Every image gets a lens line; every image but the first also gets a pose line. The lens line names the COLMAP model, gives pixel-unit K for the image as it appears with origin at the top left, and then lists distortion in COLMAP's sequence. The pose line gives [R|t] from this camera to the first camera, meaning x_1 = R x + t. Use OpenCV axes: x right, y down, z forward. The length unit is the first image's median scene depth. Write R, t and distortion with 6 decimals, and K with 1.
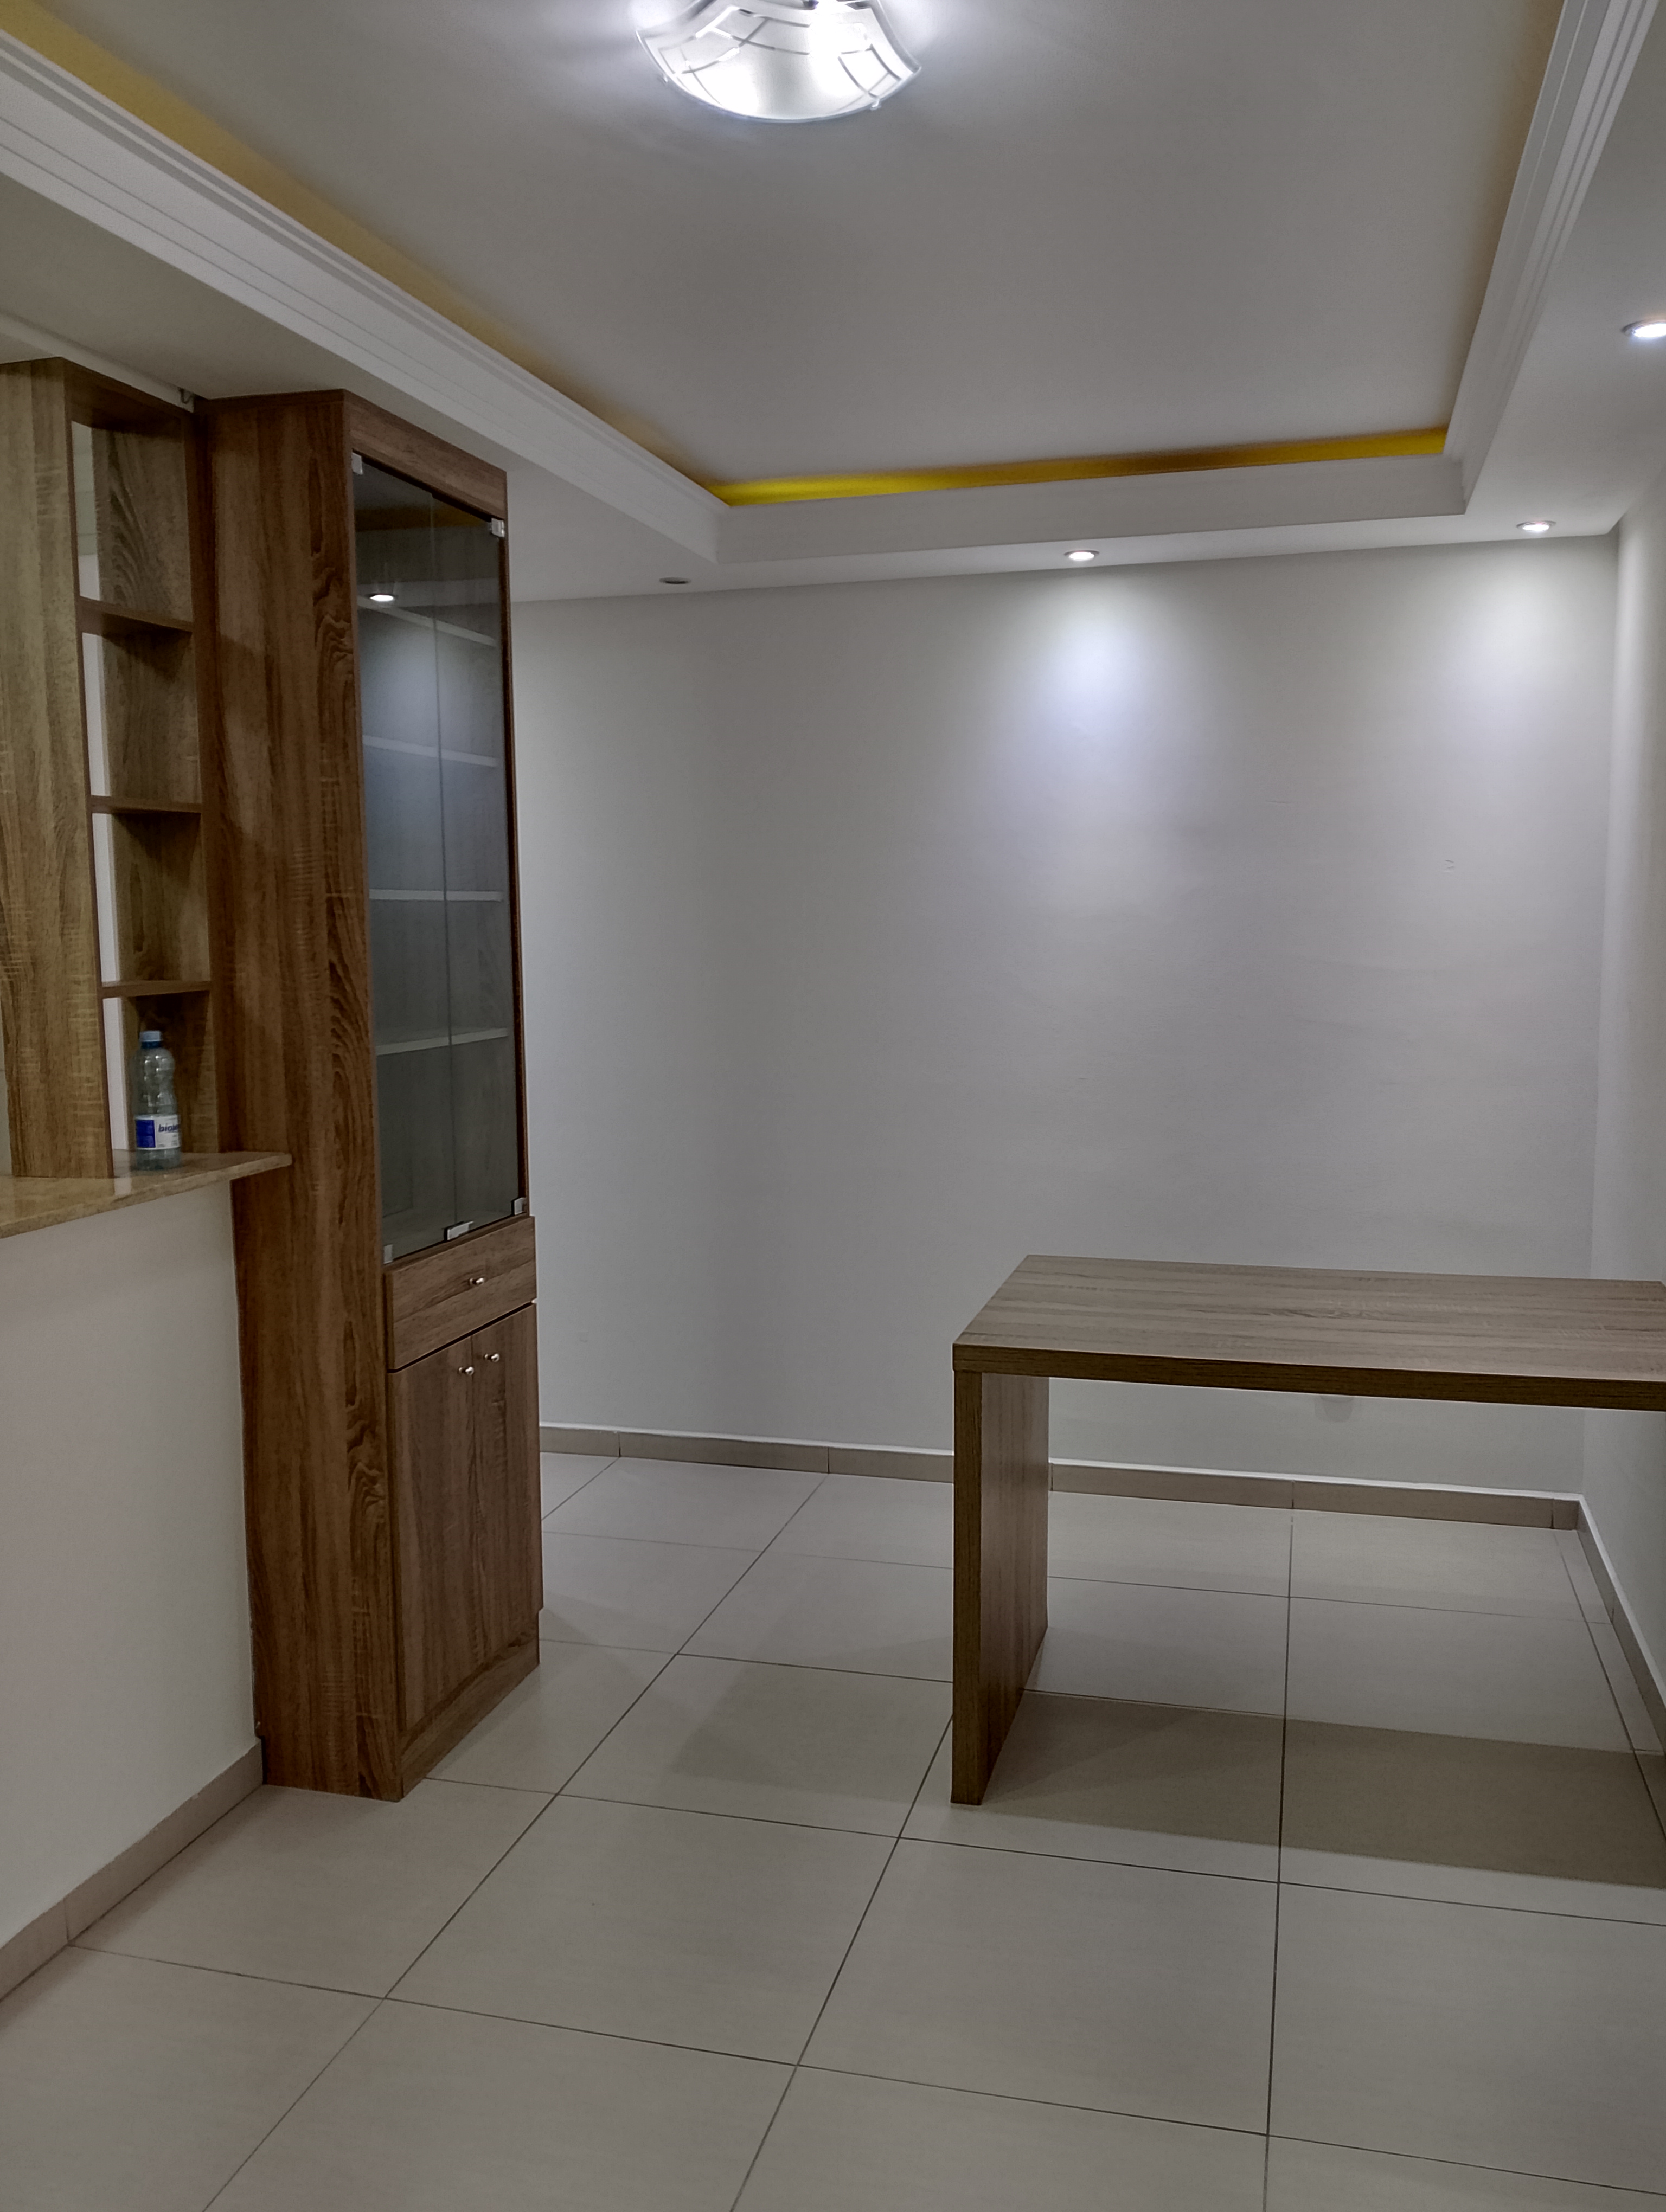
lens RADIAL K [[1767.9, 0, 842.7], [0, 1767.9, 1128.3], [0, 0, 1]] dist [0.028521, -0.074575]
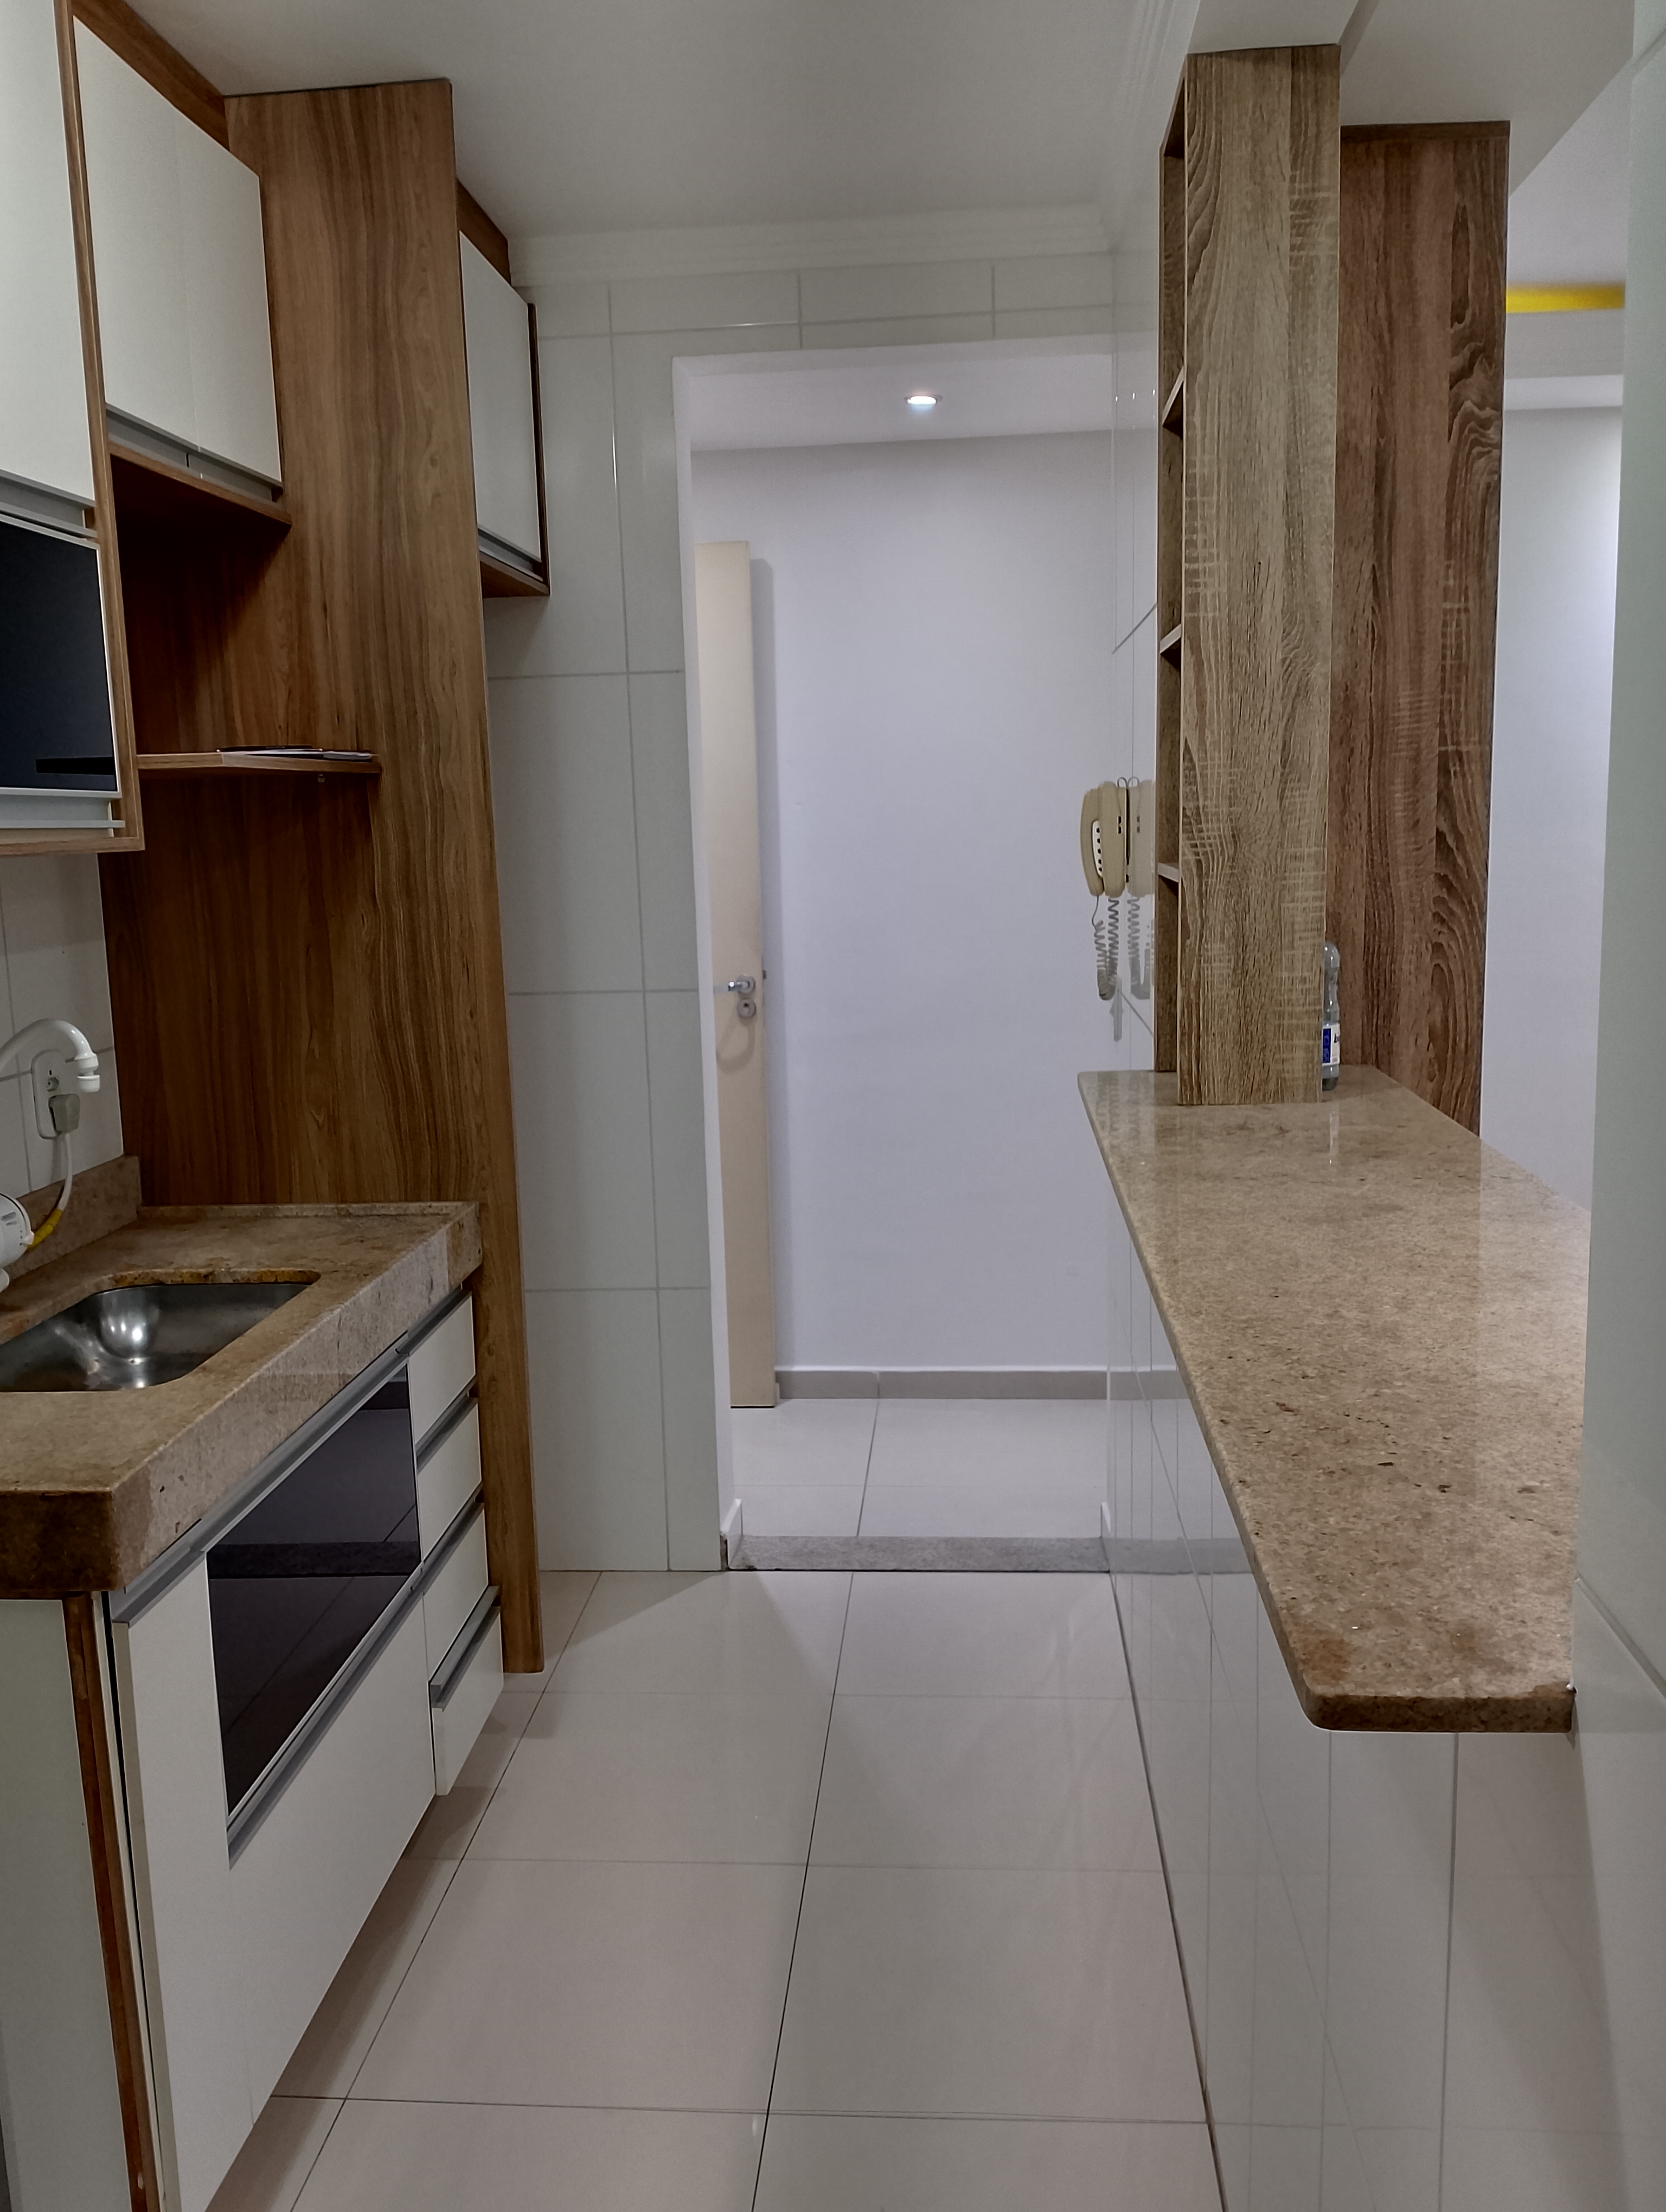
lens RADIAL K [[1767.9, 0, 819.8], [0, 1767.9, 1100.6], [0, 0, 1]] dist [0.028521, -0.074575]
pose [[0.987991, -0.045279, 0.147729, -0.715580], [0.039944, 0.998445, 0.038890, -0.012269], [-0.149260, -0.032522, 0.988263, 0.229018]]
